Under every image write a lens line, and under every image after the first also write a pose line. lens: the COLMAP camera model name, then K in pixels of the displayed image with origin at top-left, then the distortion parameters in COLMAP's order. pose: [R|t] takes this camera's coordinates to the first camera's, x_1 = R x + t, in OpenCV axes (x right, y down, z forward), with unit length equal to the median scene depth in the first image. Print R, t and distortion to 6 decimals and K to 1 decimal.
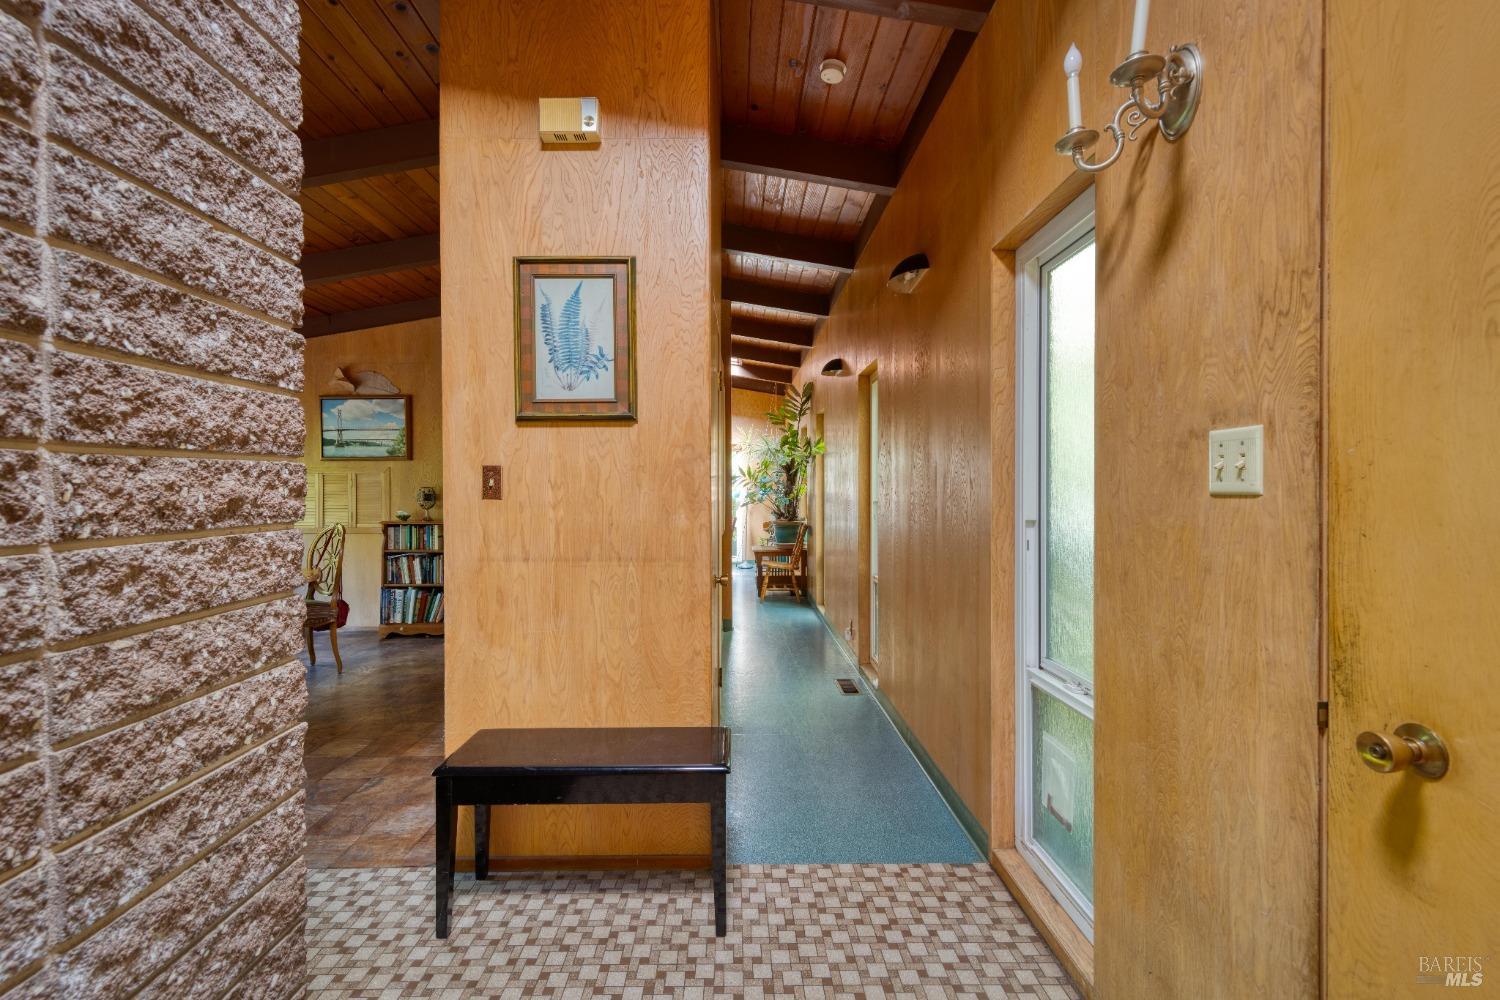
lens RADIAL K [[639.1, 0, 743.2], [0, 639.1, 501.0], [0, 0, 1]] dist [-0.001215, -0.000093]
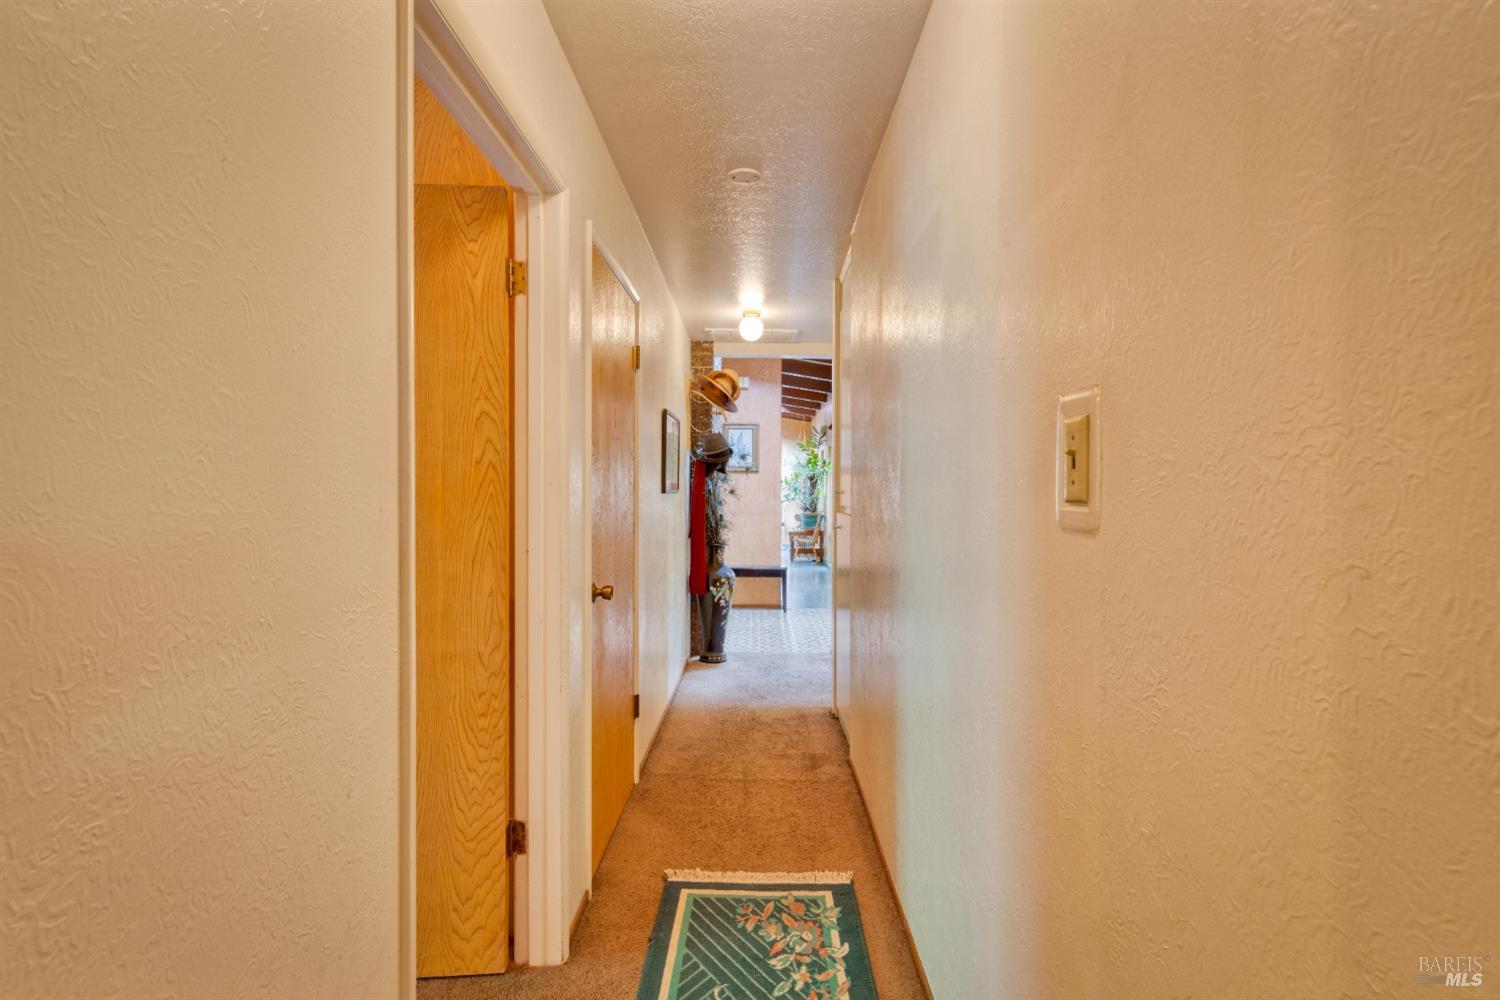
lens RADIAL K [[765.4, 0, 750.0], [0, 765.4, 500.0], [0, 0, 1]] dist [-0.000036, -0.000004]
pose [[0.999687, 0.007918, -0.023722, -0.115691], [-0.008036, 0.999956, -0.004891, 0.038109], [0.023682, 0.005080, 0.999707, -2.949161]]
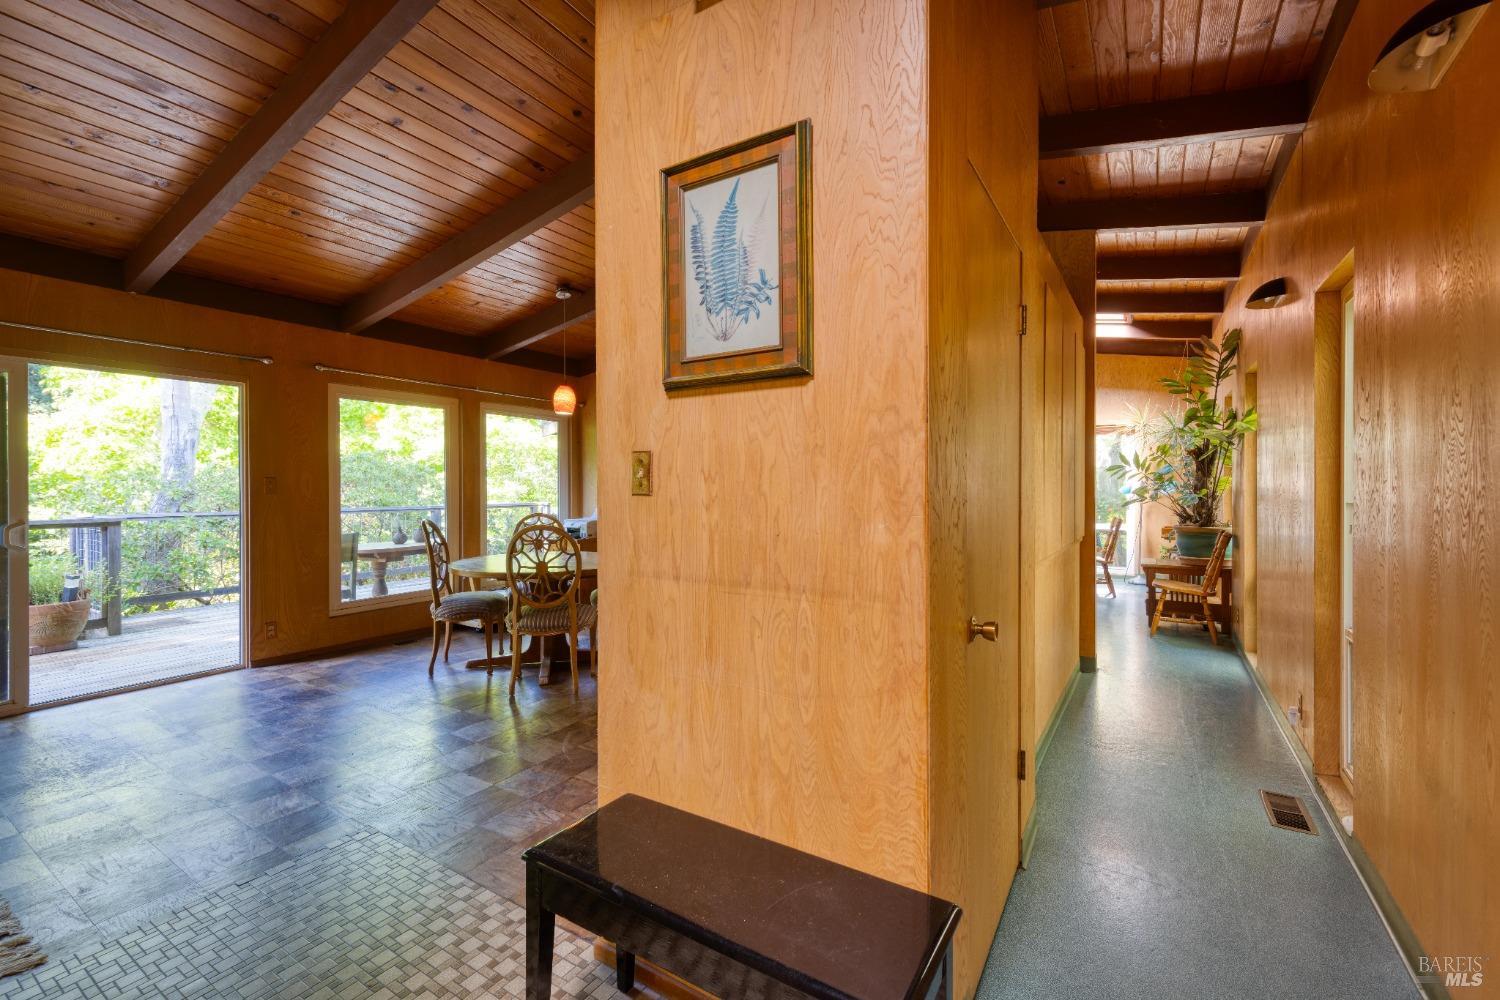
lens RADIAL K [[633.8, 0, 749.3], [0, 633.8, 490.2], [0, 0, 1]] dist [0.004971, -0.000056]
pose [[0.838269, 0.005012, -0.545234, 0.126874], [-0.008928, 0.999950, -0.004535, -0.006745], [0.545184, 0.008670, 0.838271, 0.427812]]
